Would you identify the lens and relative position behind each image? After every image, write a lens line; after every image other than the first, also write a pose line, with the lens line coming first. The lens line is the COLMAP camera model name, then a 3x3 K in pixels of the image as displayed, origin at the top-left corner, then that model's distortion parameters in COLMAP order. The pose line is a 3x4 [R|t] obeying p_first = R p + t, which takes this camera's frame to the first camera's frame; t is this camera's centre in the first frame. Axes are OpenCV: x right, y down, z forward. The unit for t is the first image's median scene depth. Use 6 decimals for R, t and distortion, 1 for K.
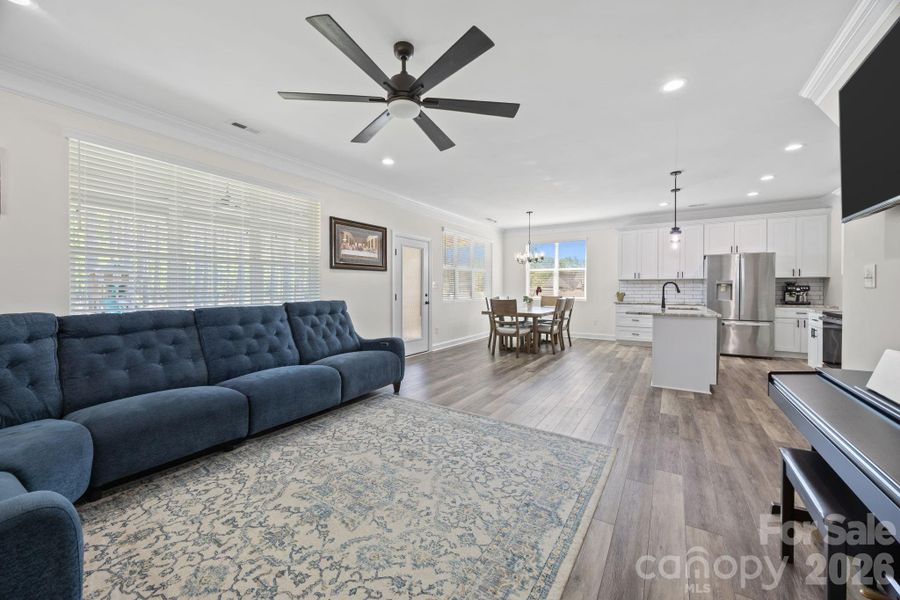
lens RADIAL K [[344.2, 0, 446.3], [0, 344.2, 290.4], [0, 0, 1]] dist [-0.004683, -0.000221]
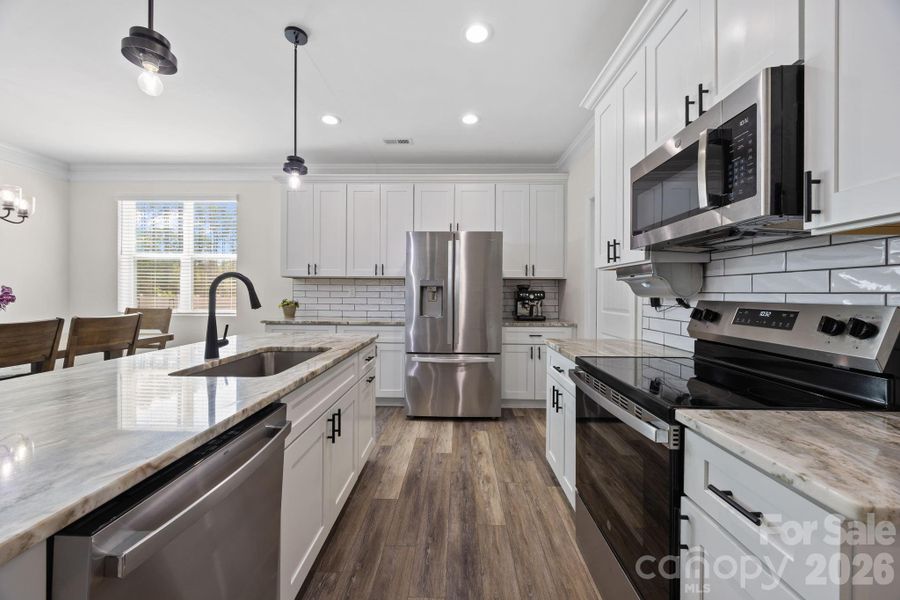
lens RADIAL K [[344.2, 0, 448.3], [0, 344.2, 294.2], [0, 0, 1]] dist [-0.004683, -0.000221]
pose [[0.848082, 0.005575, 0.529836, 0.716375], [-0.004513, 0.999984, -0.003298, -0.006231], [-0.529846, 0.000406, 0.848094, 0.694291]]
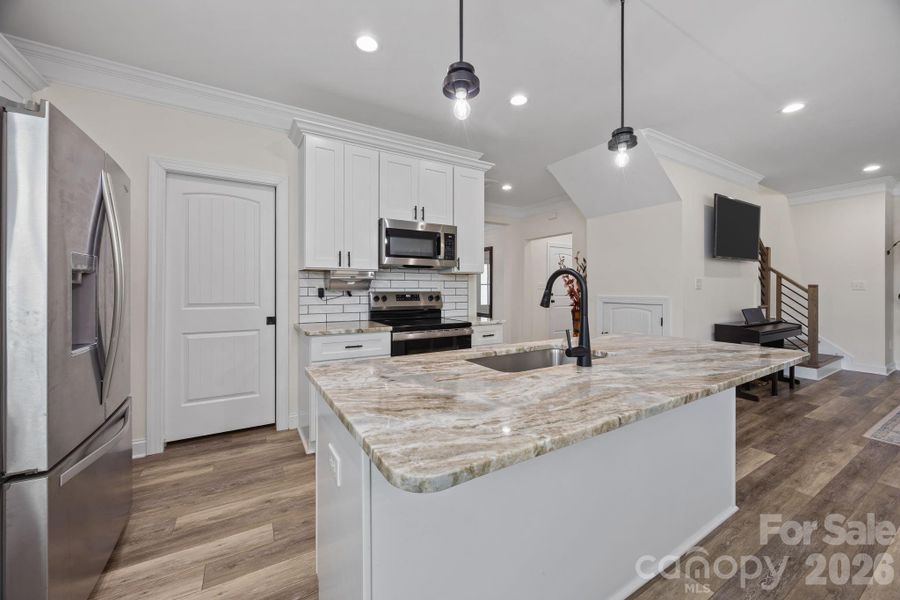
lens RADIAL K [[344.2, 0, 452.1], [0, 344.2, 288.3], [0, 0, 1]] dist [-0.004683, -0.000221]
pose [[-0.900581, 0.001791, 0.434684, 0.673414], [0.003446, 0.999990, 0.003018, -0.010429], [-0.434674, 0.004216, -0.900578, 1.422050]]
